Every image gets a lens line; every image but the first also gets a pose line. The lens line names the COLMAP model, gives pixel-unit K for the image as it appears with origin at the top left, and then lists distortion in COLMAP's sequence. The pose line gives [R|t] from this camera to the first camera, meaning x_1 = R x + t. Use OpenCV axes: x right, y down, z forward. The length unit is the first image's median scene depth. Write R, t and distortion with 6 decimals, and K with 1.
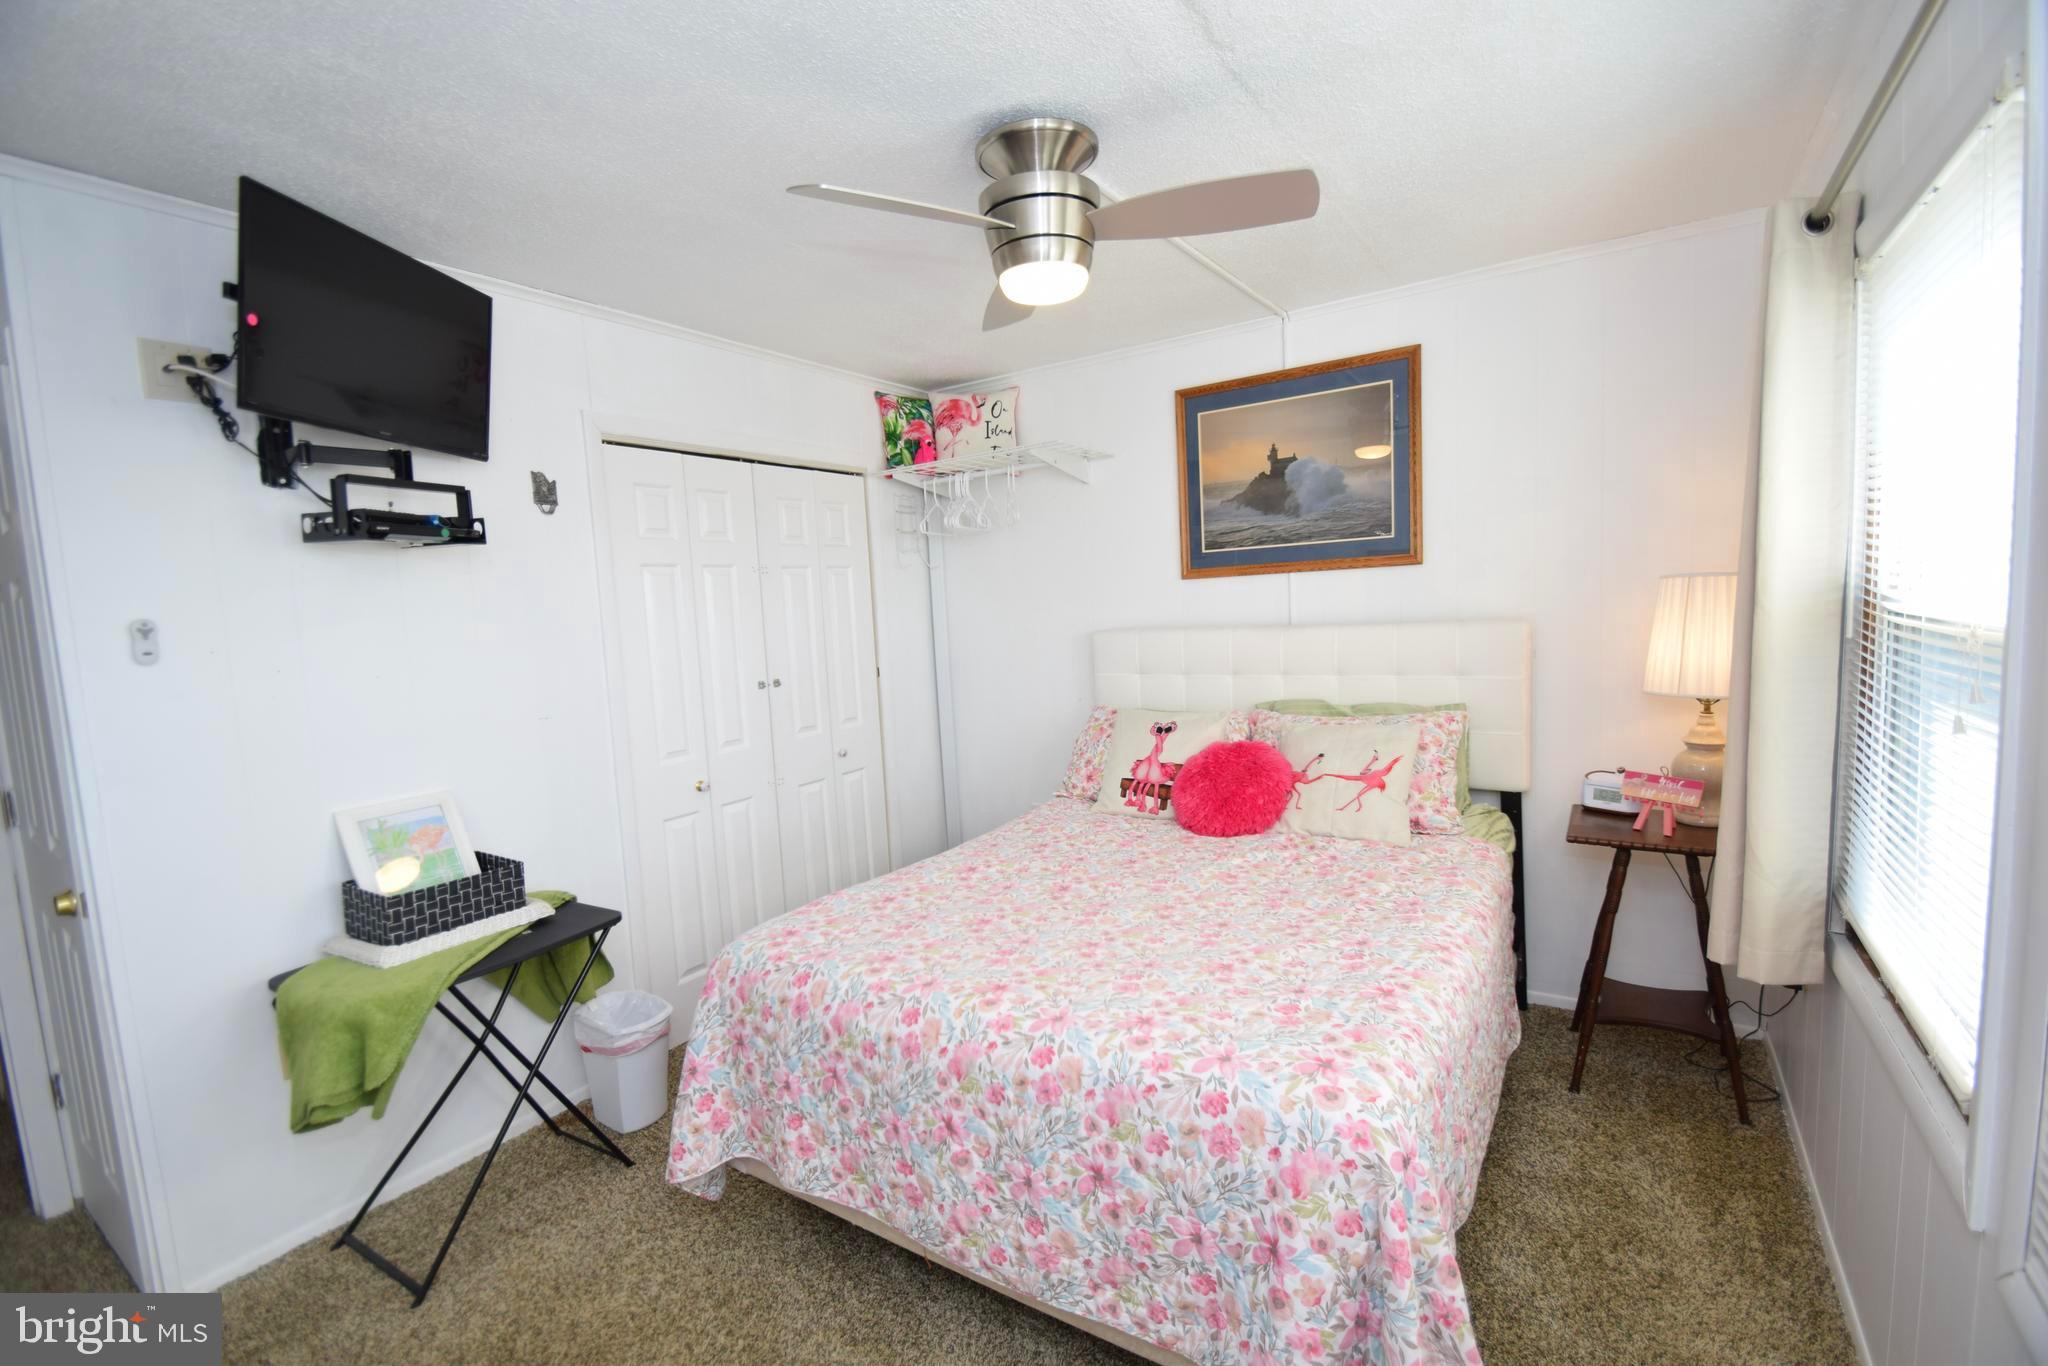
lens RADIAL K [[898.9, 0, 1020.8], [0, 898.9, 683.9], [0, 0, 1]] dist [0.004081, -0.011681]
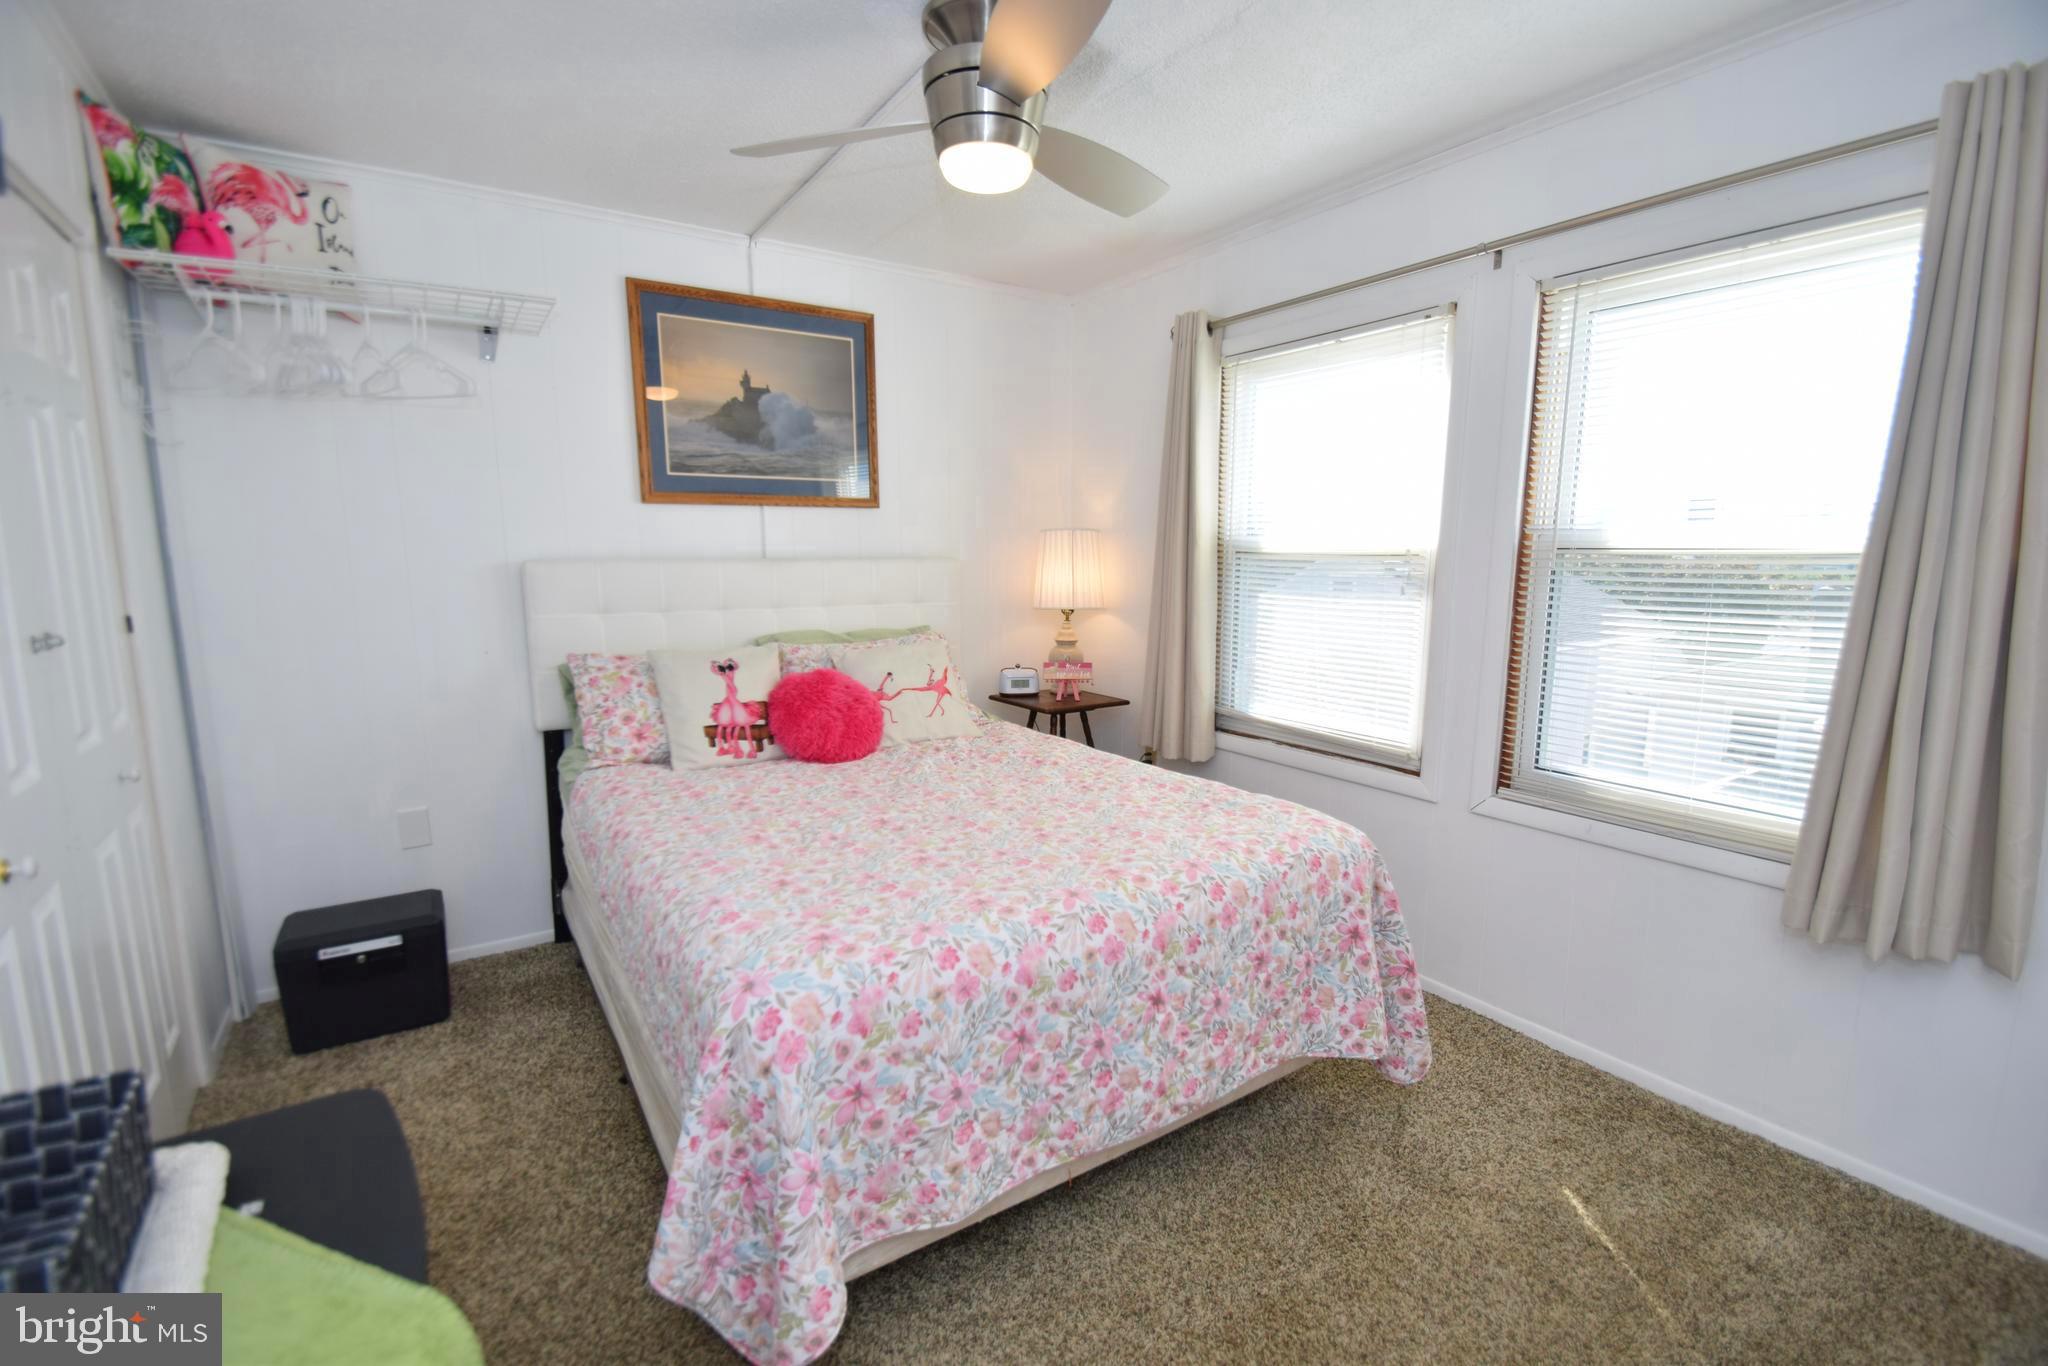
lens RADIAL K [[898.9, 0, 1020.8], [0, 898.9, 683.9], [0, 0, 1]] dist [0.004081, -0.011681]
pose [[0.393943, -0.087581, 0.914953, -0.630648], [0.061065, 0.995744, 0.069022, 0.026089], [-0.917104, 0.028680, 0.397614, 0.425473]]
